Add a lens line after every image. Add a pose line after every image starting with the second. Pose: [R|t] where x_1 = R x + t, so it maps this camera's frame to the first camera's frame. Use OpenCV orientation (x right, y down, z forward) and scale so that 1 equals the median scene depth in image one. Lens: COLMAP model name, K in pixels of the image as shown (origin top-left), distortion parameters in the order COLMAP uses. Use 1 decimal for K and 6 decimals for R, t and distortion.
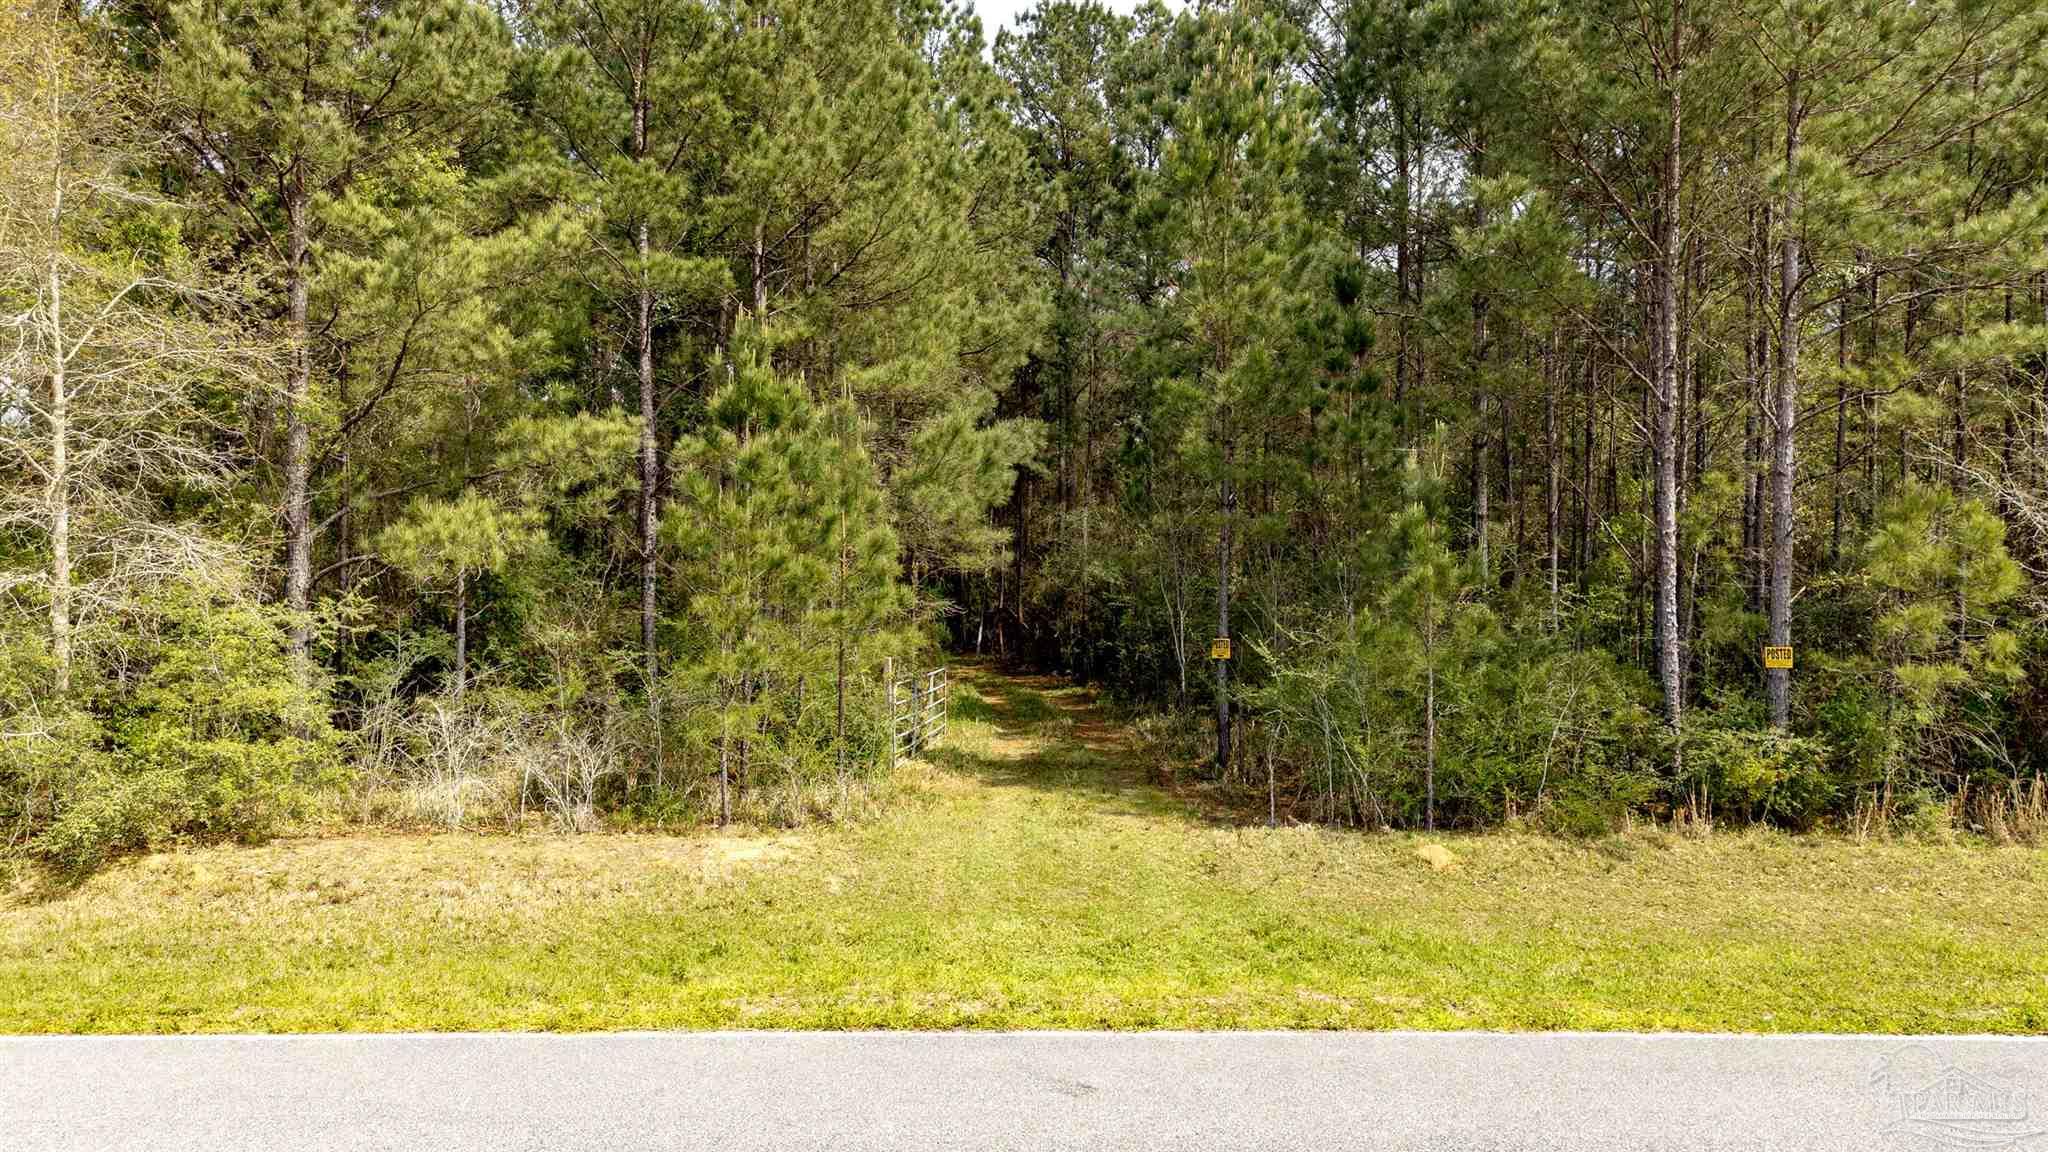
lens RADIAL K [[1431.2, 0, 1021.3], [0, 1431.2, 576.5], [0, 0, 1]] dist [-0.000763, -0.000235]
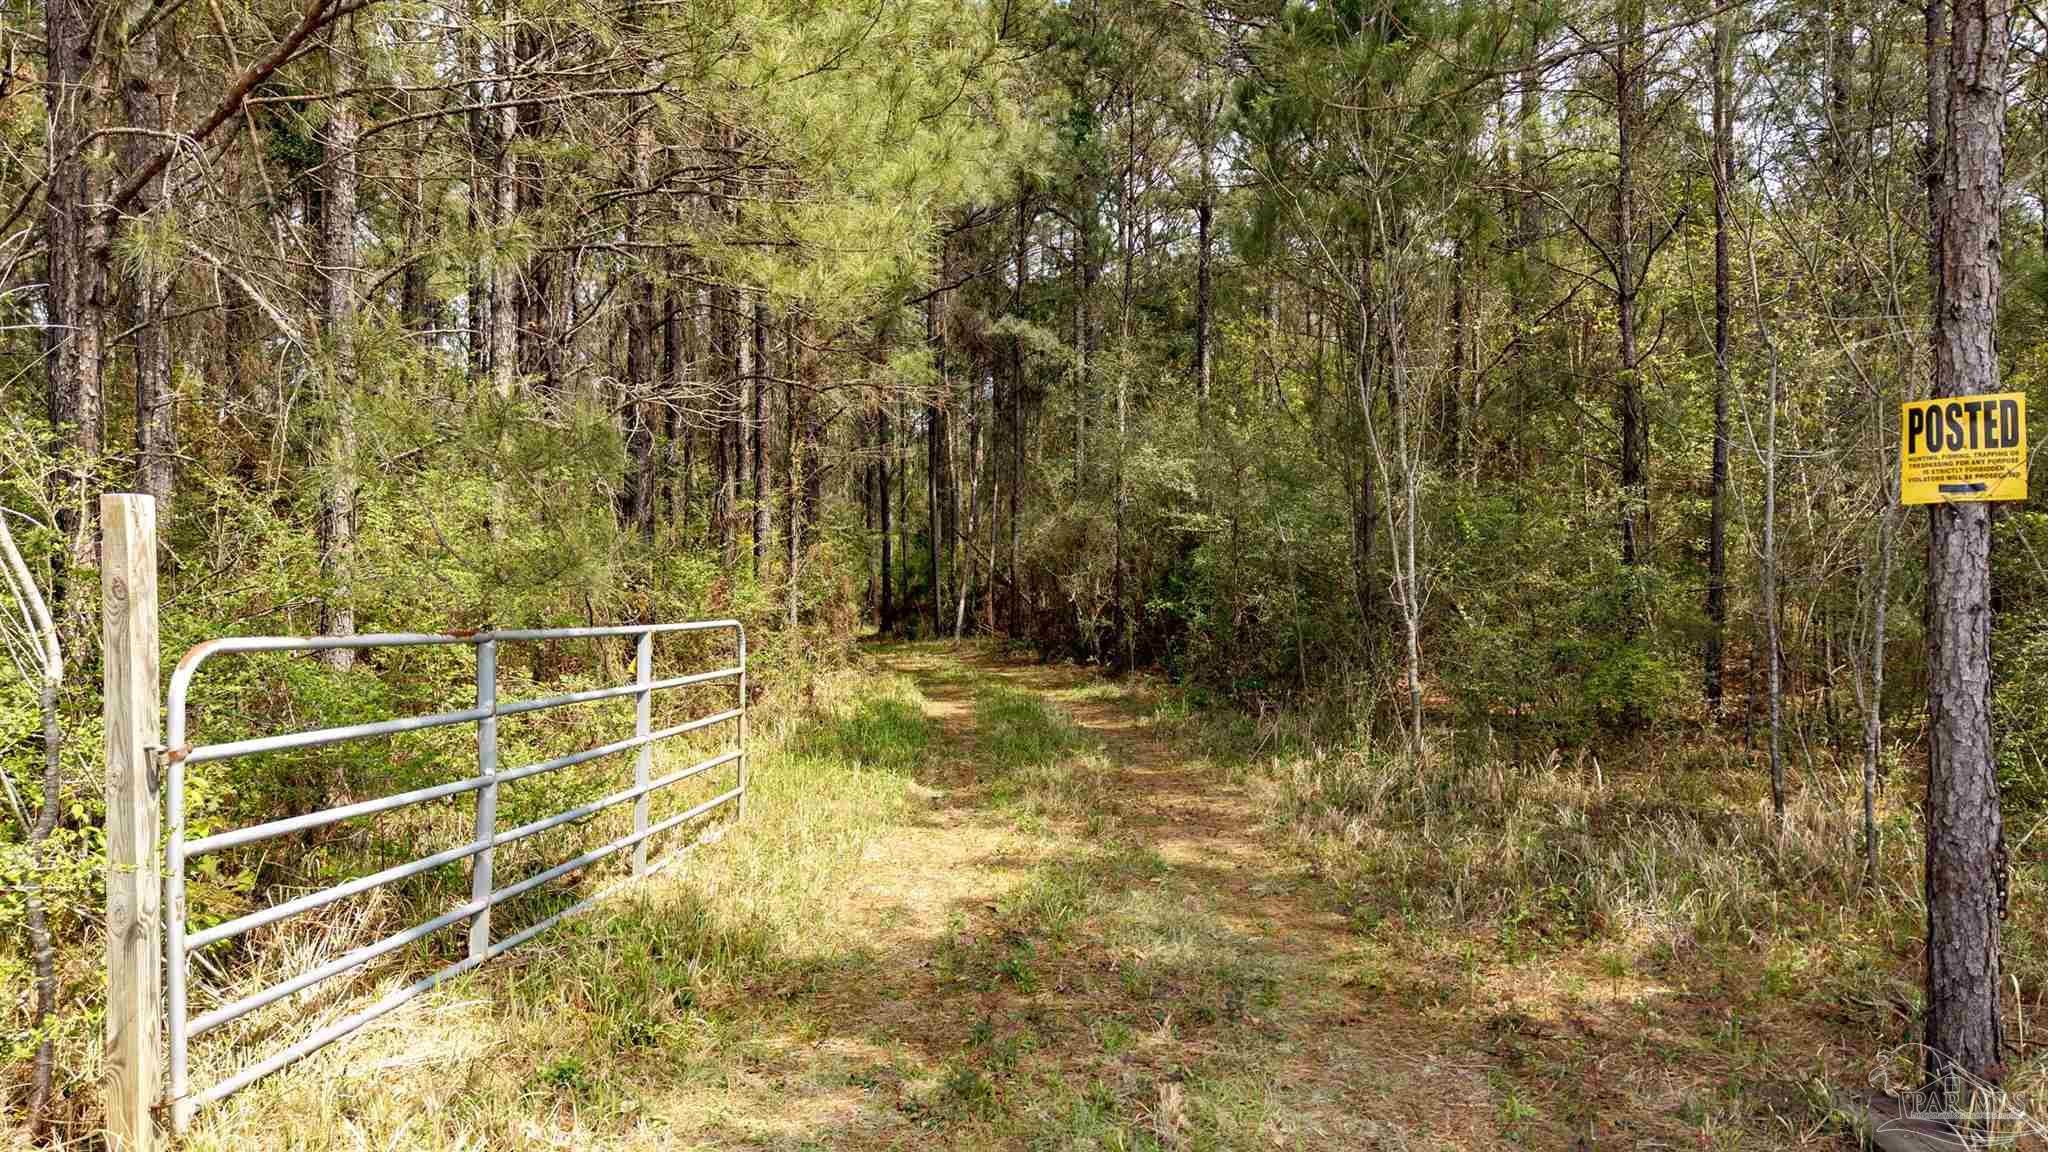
lens RADIAL K [[1431.2, 0, 1026.5], [0, 1431.2, 581.5], [0, 0, 1]] dist [-0.000763, -0.000235]
pose [[0.999980, 0.000402, -0.006383, 0.010905], [-0.000390, 0.999998, 0.001869, 0.039153], [0.006383, -0.001866, 0.999978, 0.478405]]
